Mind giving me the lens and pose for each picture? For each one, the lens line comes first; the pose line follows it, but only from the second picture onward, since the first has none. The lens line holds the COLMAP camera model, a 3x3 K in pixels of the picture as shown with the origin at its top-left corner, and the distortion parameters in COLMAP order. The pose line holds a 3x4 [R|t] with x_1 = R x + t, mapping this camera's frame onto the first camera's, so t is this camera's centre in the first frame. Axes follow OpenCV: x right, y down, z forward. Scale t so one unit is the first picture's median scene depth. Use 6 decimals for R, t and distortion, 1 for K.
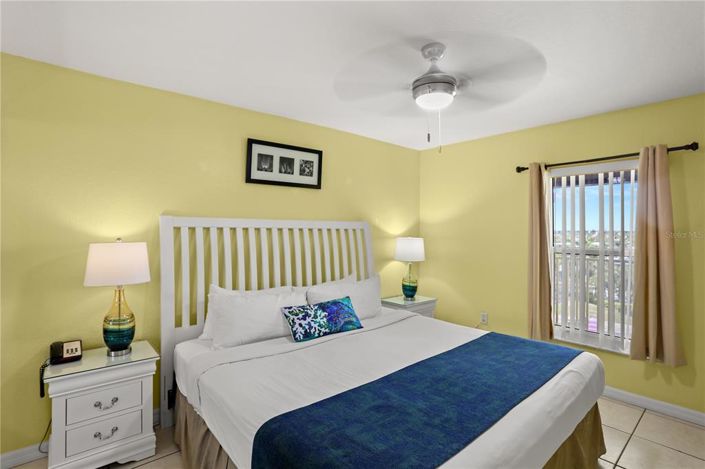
lens RADIAL K [[362.0, 0, 353.0], [0, 362.0, 219.9], [0, 0, 1]] dist [-0.000979, -0.000146]
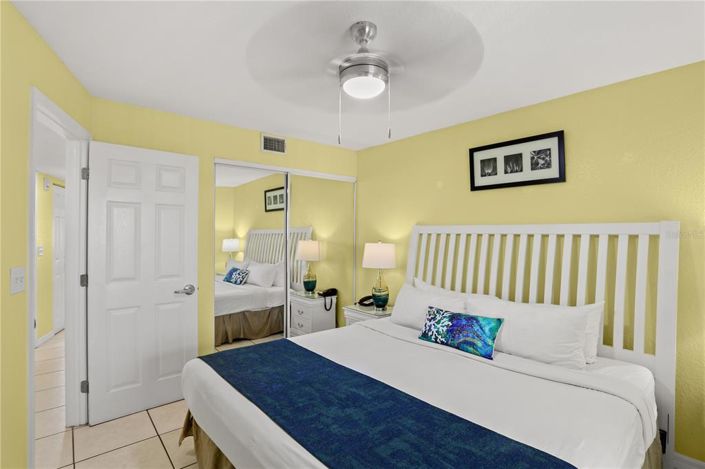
lens RADIAL K [[355.3, 0, 352.5], [0, 355.3, 234.5], [0, 0, 1]] dist [-0.000931, -0.000056]
pose [[0.011291, -0.003978, -0.999928, 0.734386], [0.017024, 0.999848, -0.003786, 0.021773], [0.999791, -0.016980, 0.011357, 0.638084]]
